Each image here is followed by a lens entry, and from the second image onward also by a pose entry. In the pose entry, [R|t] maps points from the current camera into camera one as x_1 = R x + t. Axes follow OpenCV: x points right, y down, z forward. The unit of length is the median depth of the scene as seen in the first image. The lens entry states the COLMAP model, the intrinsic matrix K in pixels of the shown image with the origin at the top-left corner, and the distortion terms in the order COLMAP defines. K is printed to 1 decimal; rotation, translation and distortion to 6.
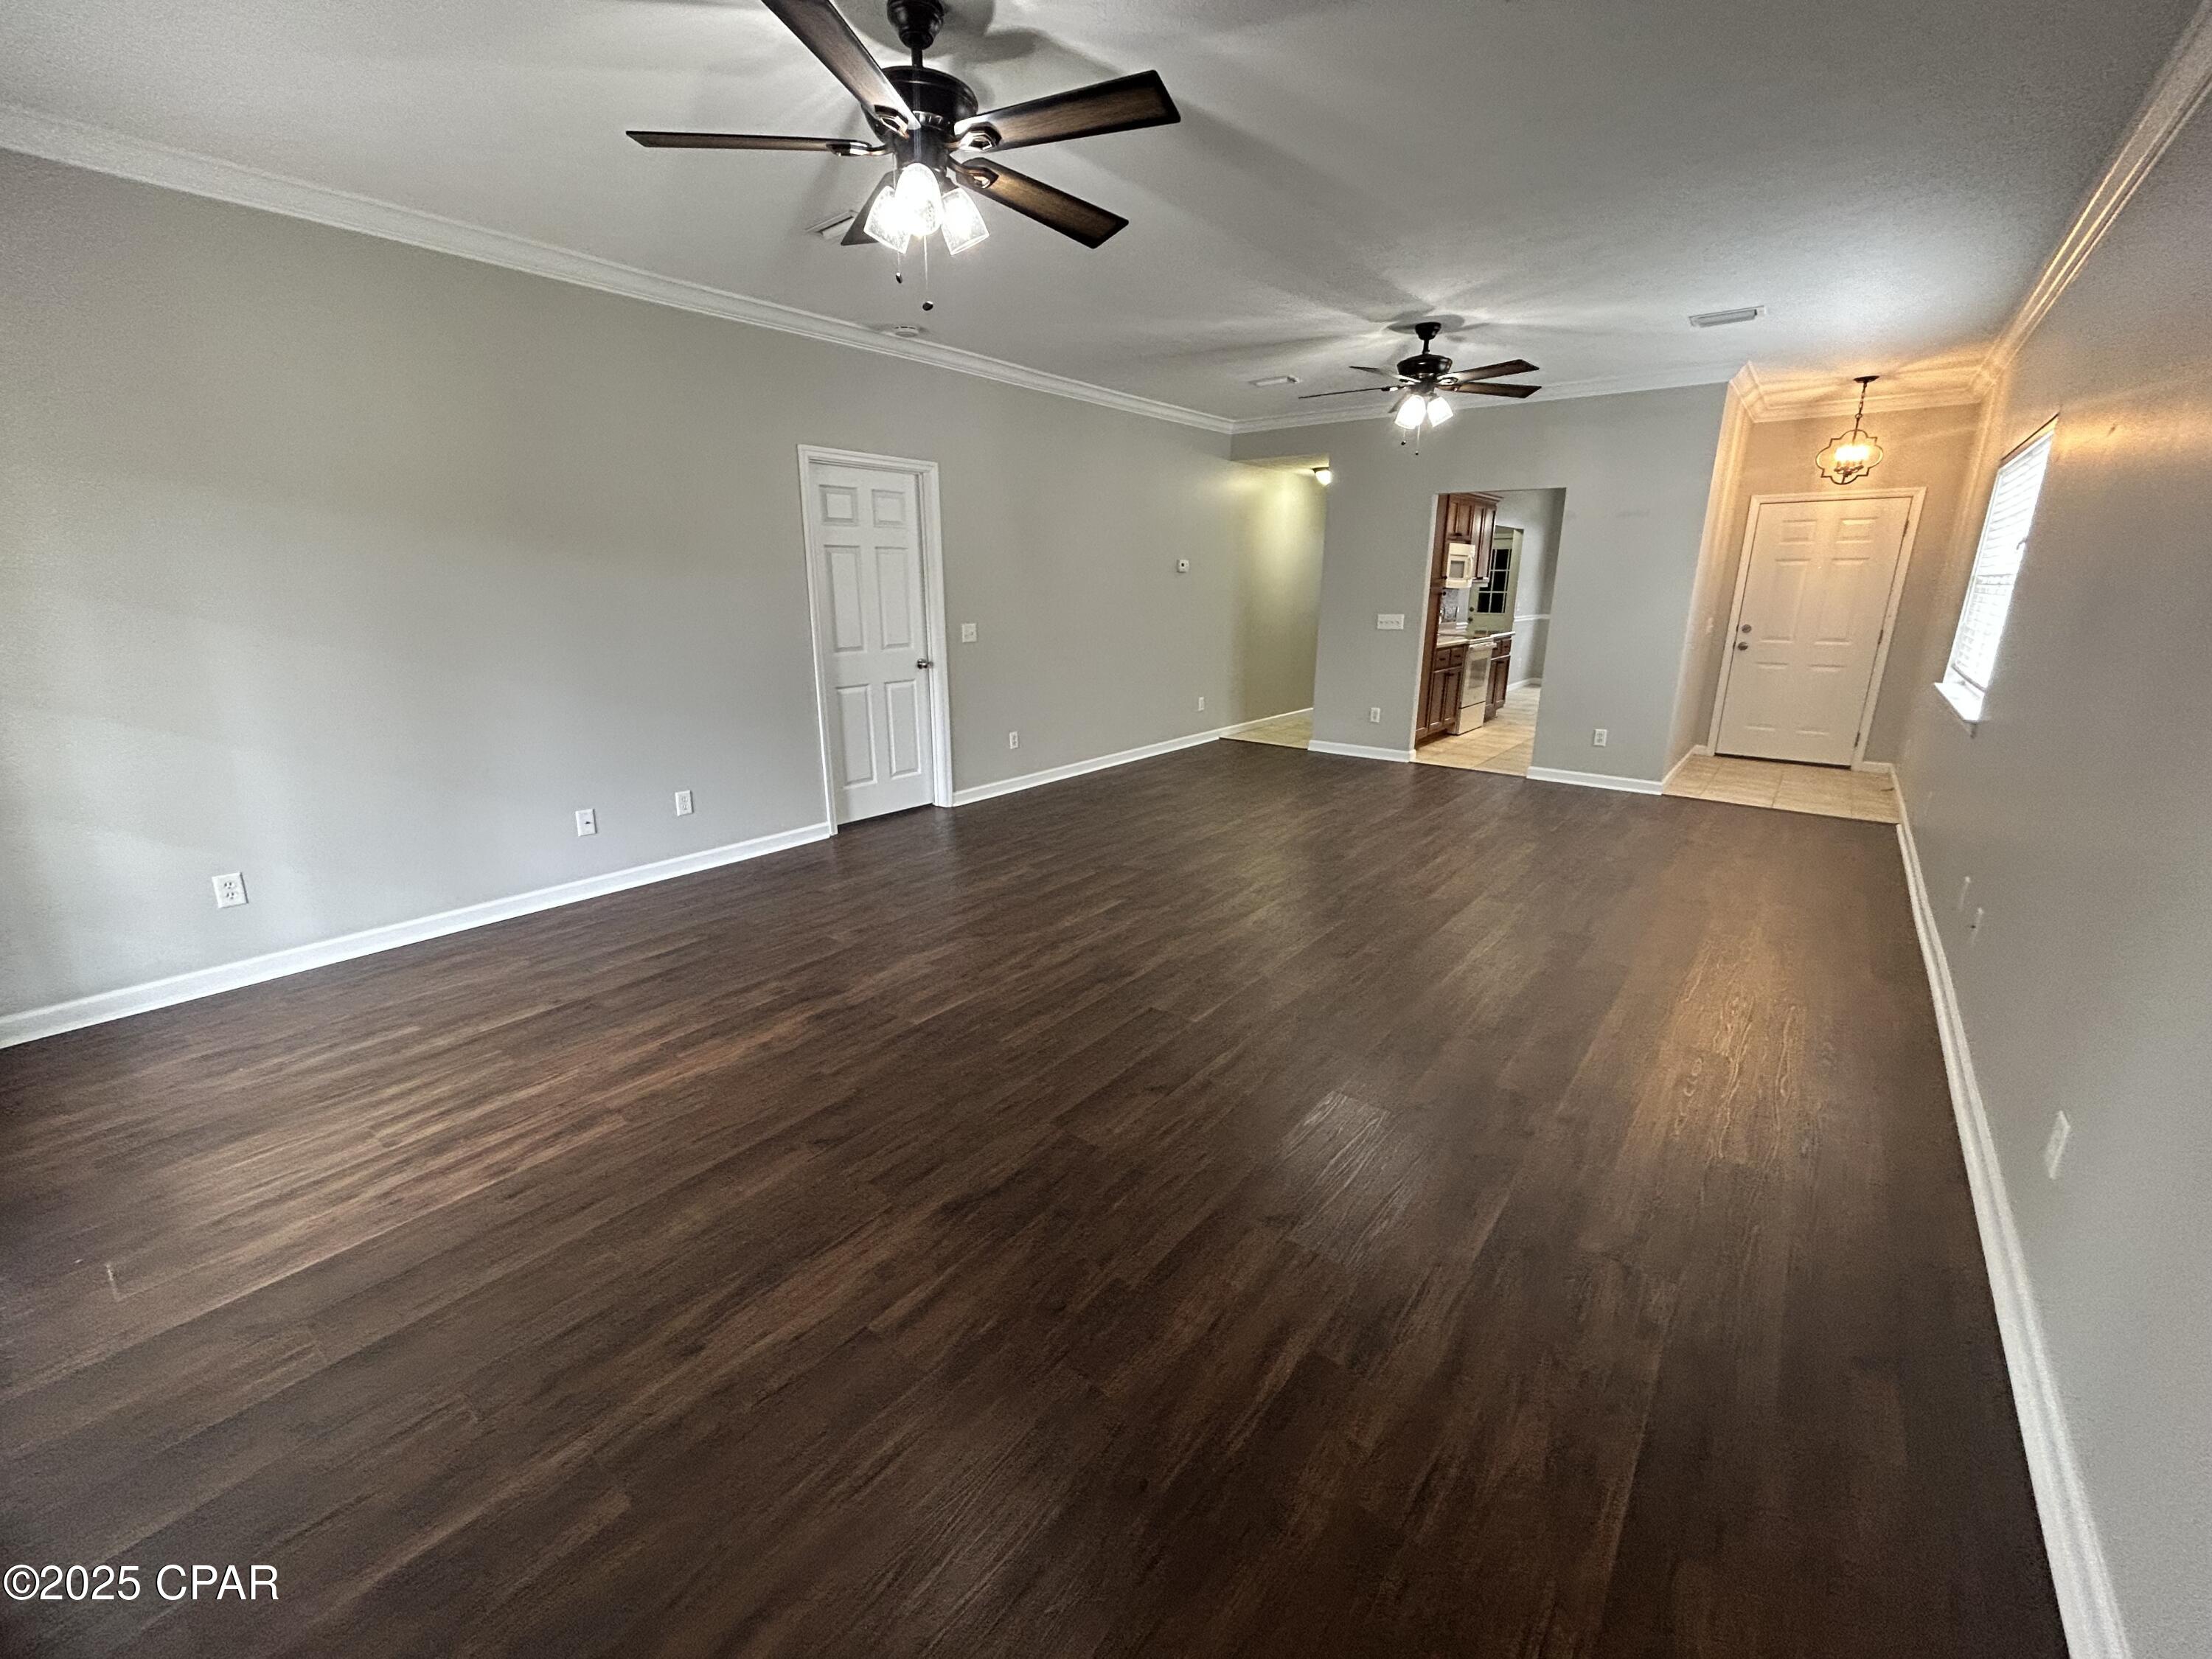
lens RADIAL K [[896.5, 0, 1116.6], [0, 896.5, 816.9], [0, 0, 1]] dist [-0.001974, 0.000364]
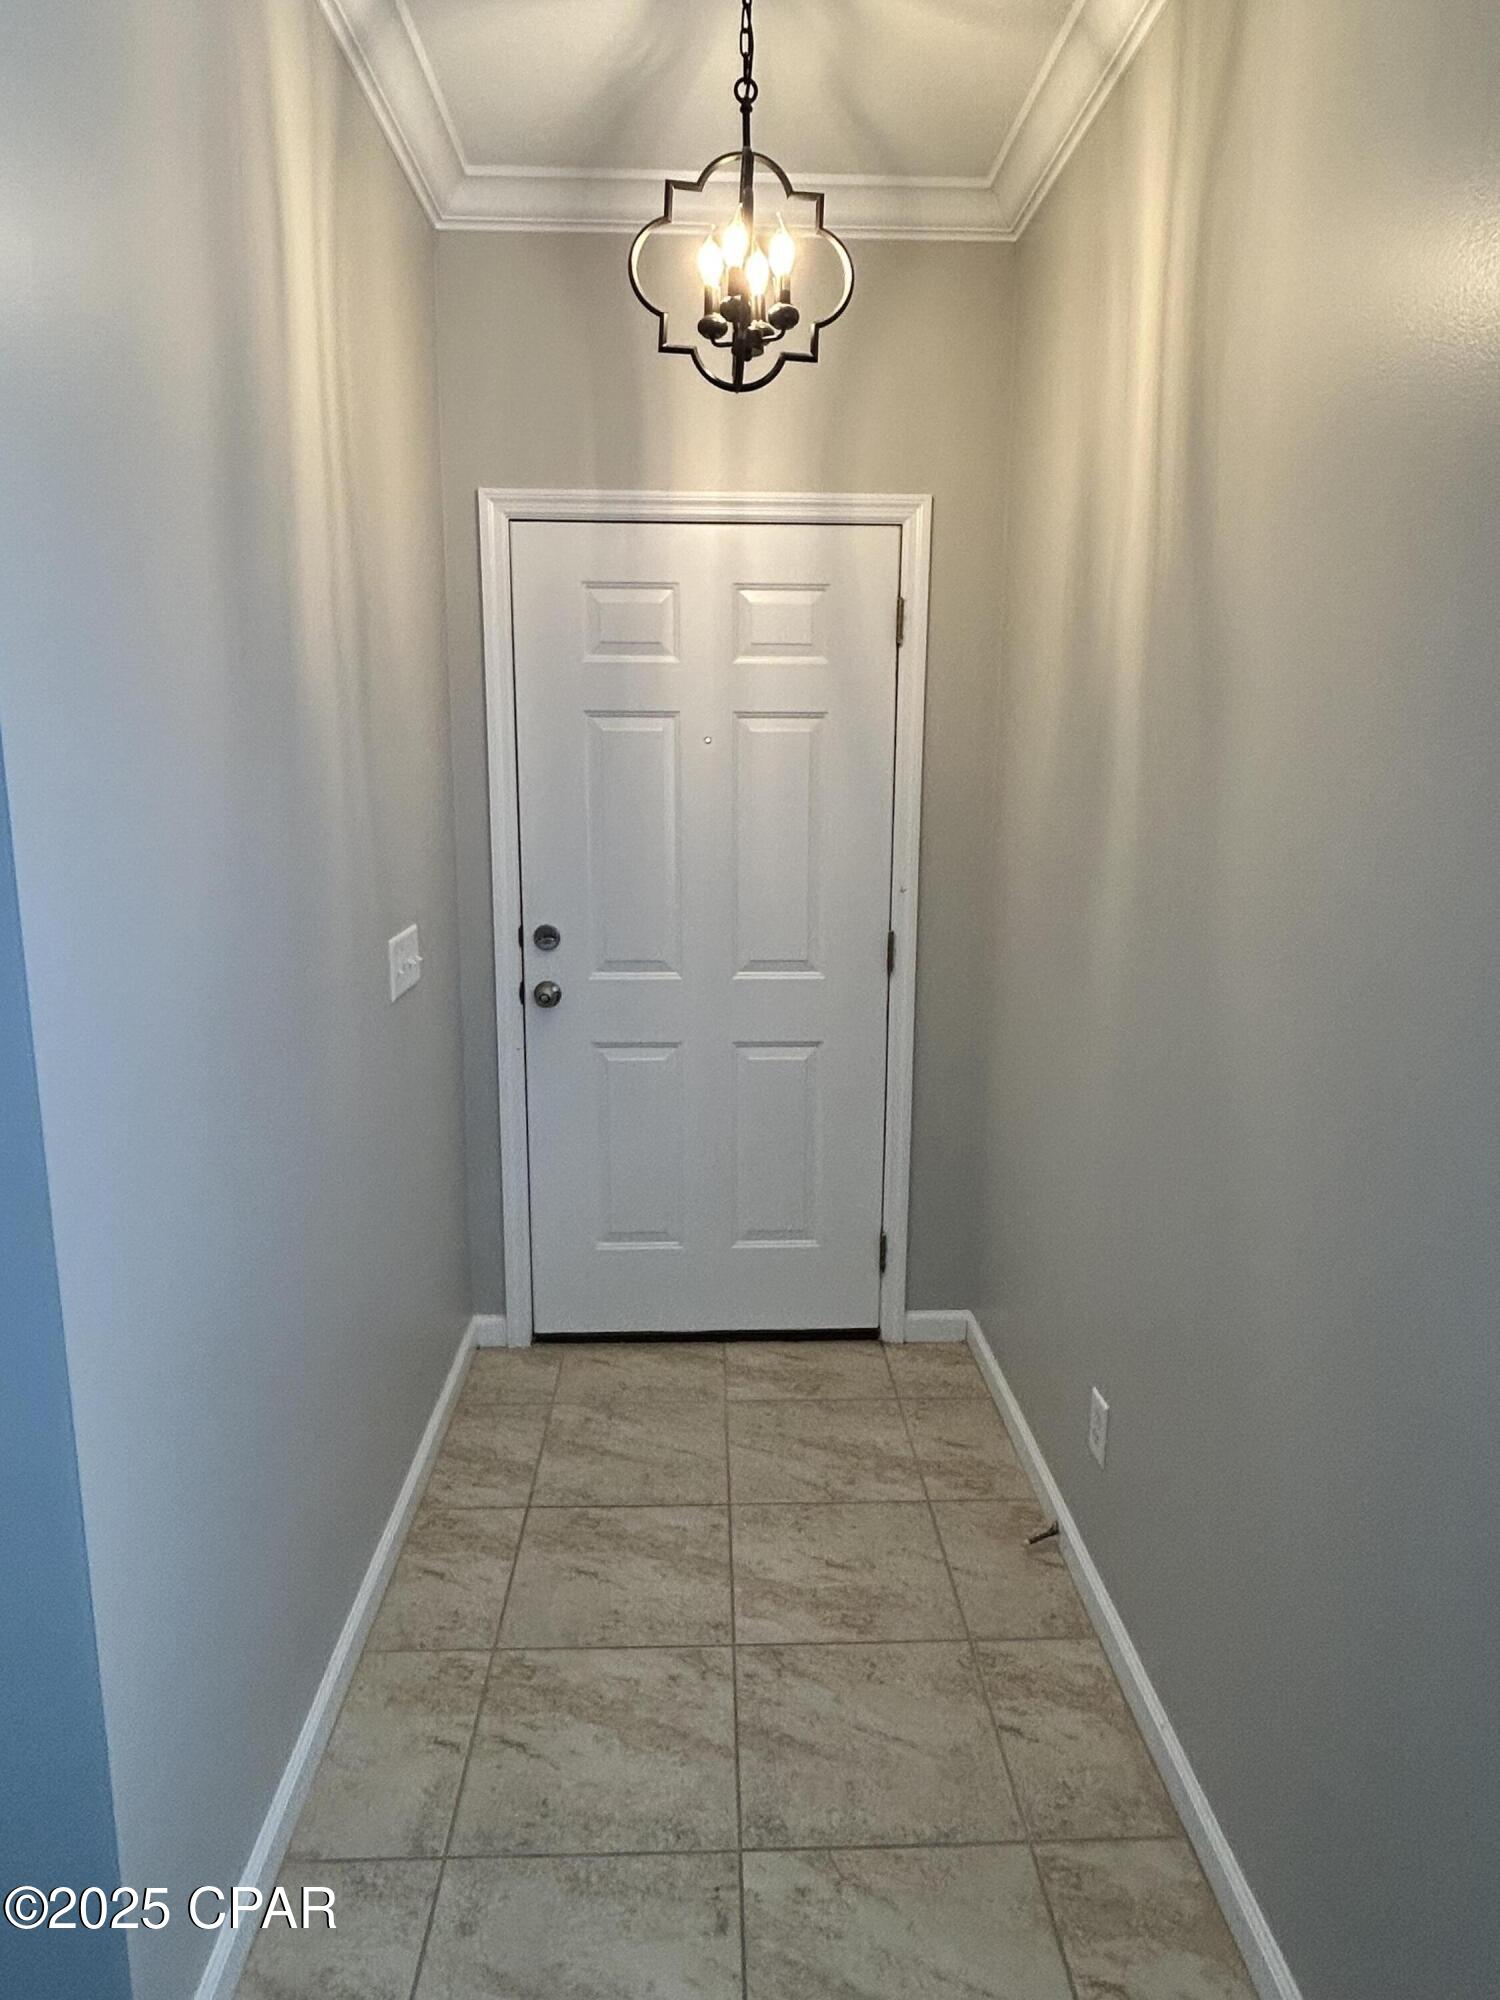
lens RADIAL K [[1234.2, 0, 748.6], [0, 1234.2, 995.1], [0, 0, 1]] dist [0.003446, -0.000082]
pose [[0.767082, -0.129113, 0.628422, 0.511324], [0.165396, 0.986227, 0.000737, -0.187208], [-0.619862, 0.103373, 0.777872, 0.661564]]
